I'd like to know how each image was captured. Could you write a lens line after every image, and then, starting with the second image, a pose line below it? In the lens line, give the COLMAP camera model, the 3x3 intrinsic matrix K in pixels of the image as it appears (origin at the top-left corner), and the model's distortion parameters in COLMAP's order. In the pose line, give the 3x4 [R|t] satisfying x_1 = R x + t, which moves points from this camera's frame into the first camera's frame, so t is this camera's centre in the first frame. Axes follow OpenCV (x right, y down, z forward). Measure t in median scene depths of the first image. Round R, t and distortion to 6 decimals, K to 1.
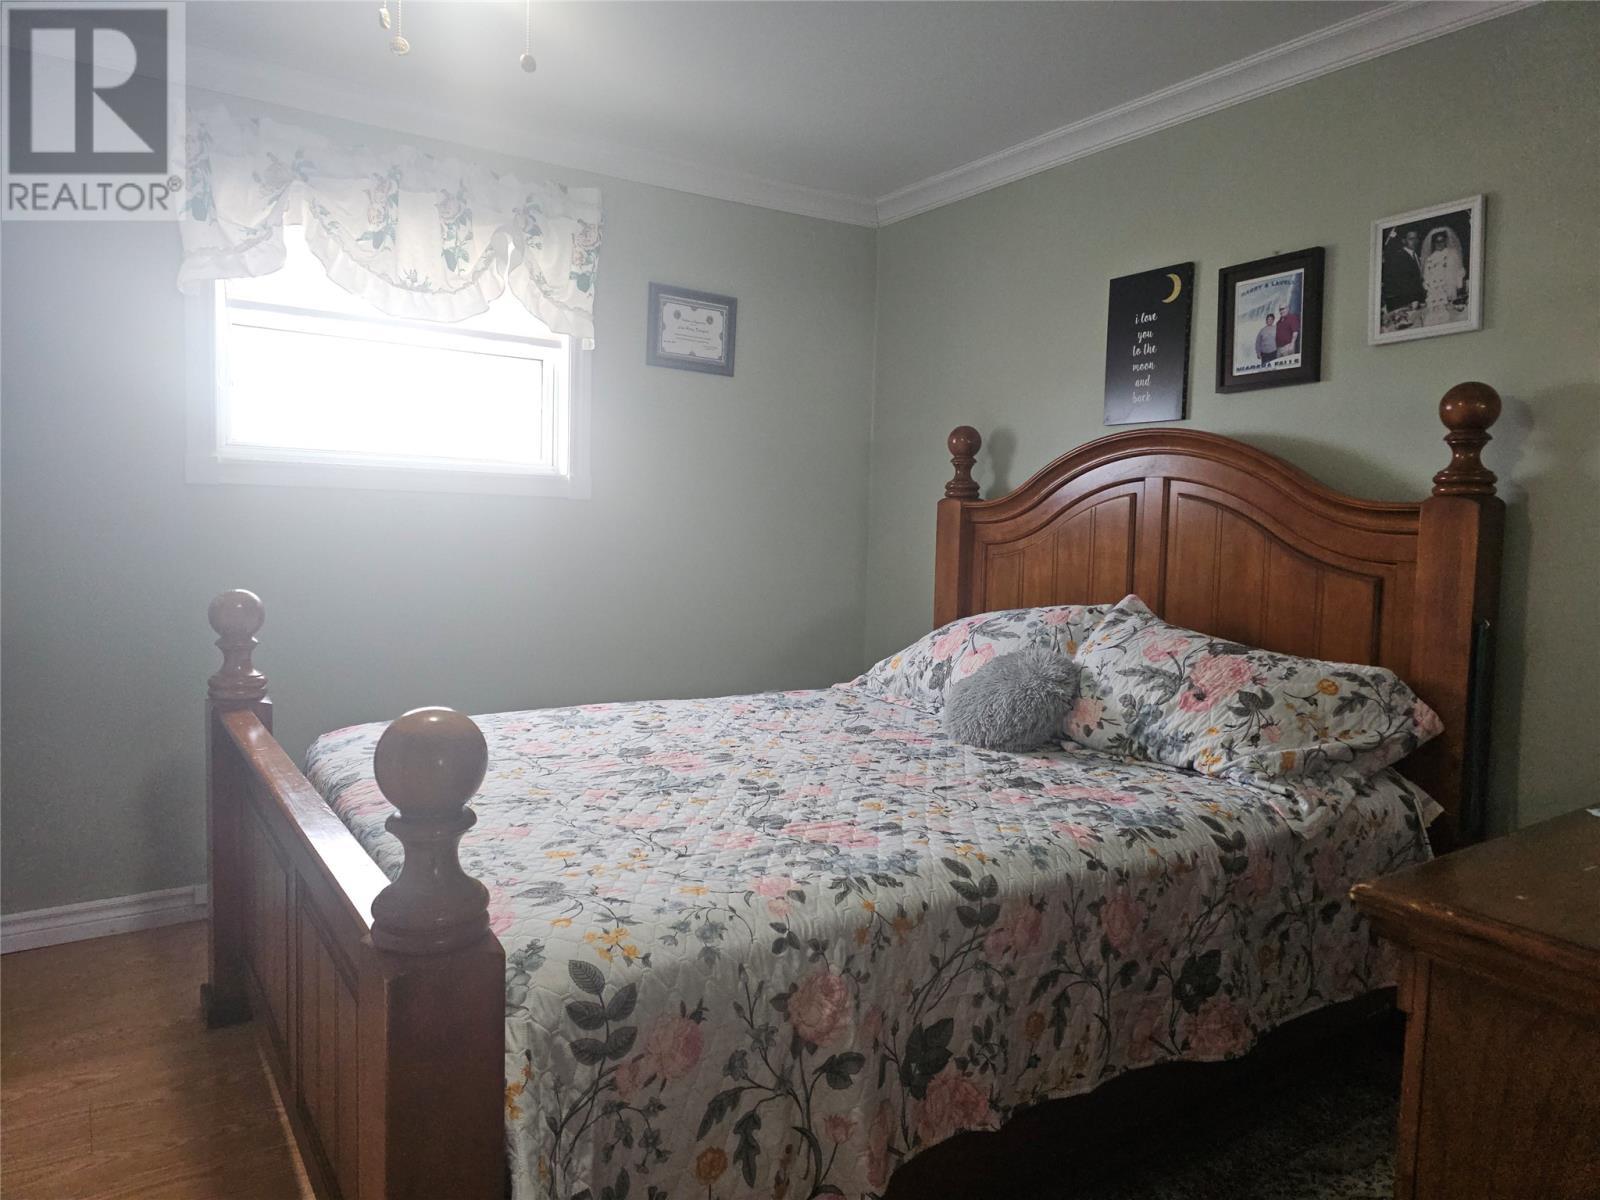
lens RADIAL K [[1071.1, 0, 798.9], [0, 1071.1, 598.5], [0, 0, 1]] dist [0.093993, -0.105024]
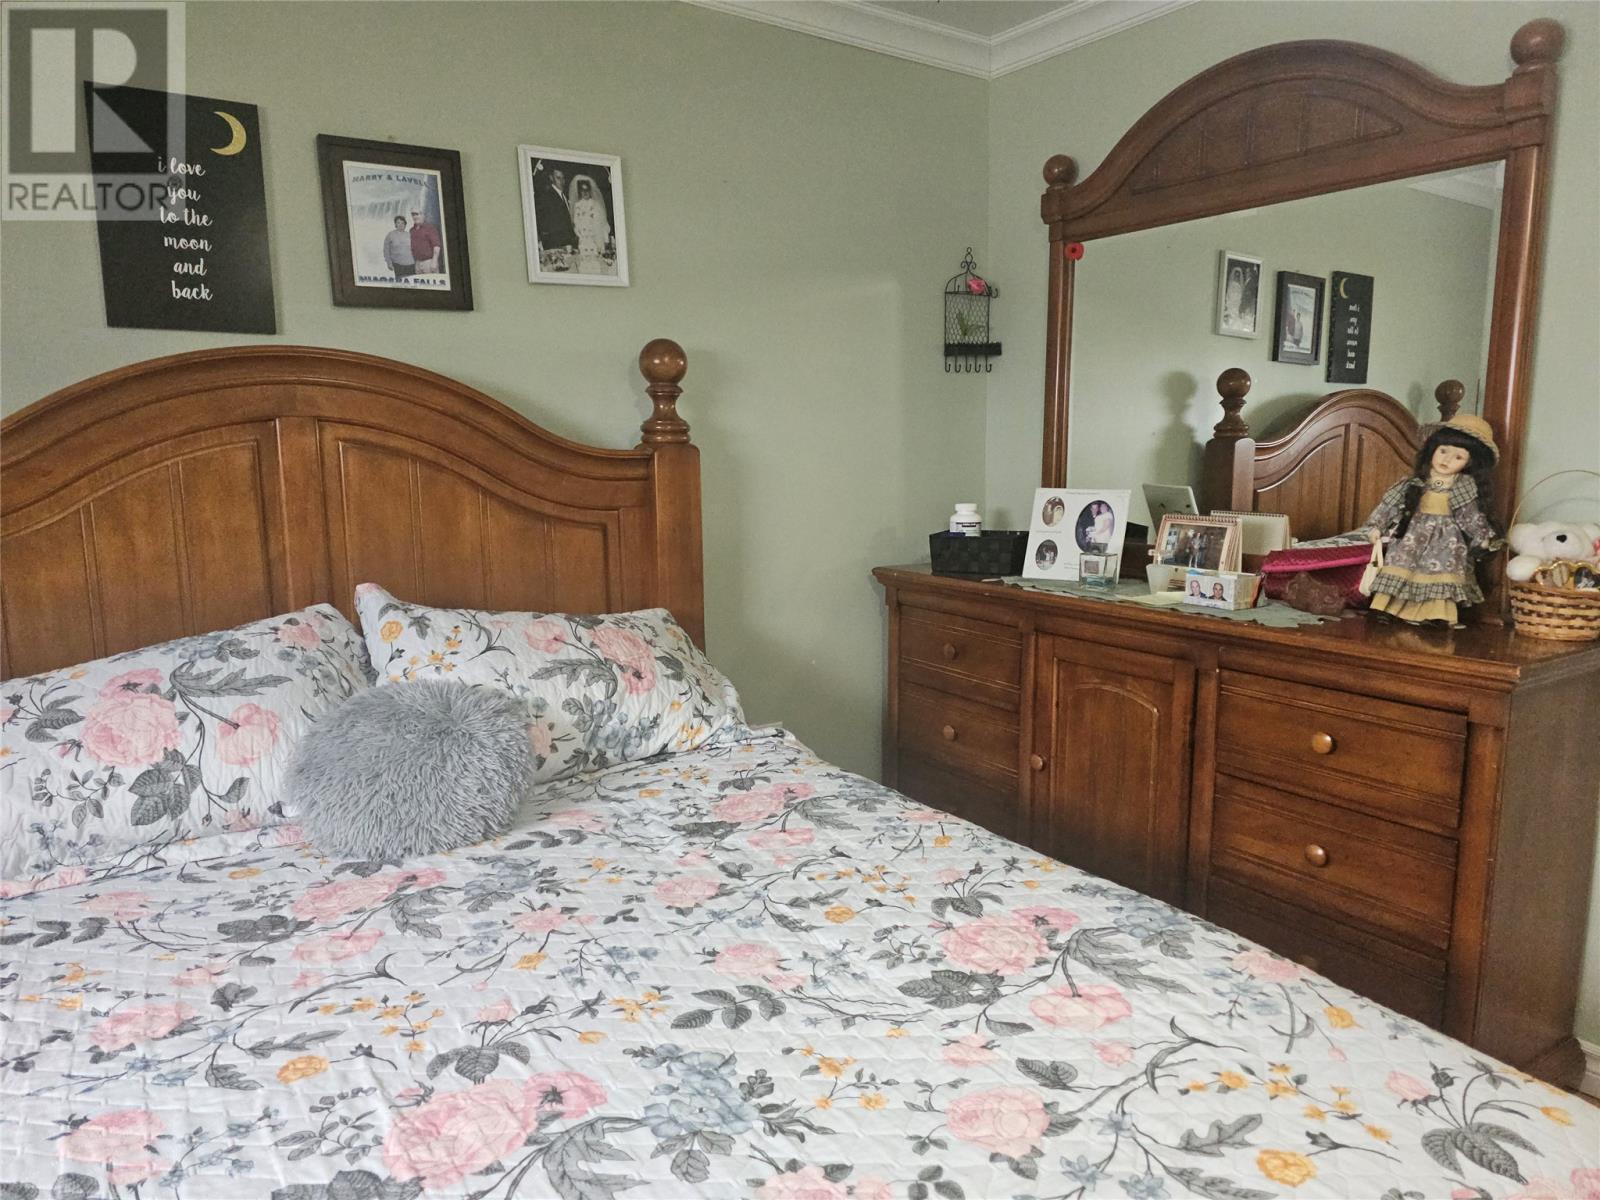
lens RADIAL K [[1084.9, 0, 800.0], [0, 1084.9, 600.0], [0, 0, 1]] dist [0.067014, -0.075480]
pose [[-0.022209, -0.163660, 0.986267, -0.476064], [0.090276, 0.982152, 0.165010, -0.099262], [-0.995669, 0.092701, -0.007038, 0.823842]]
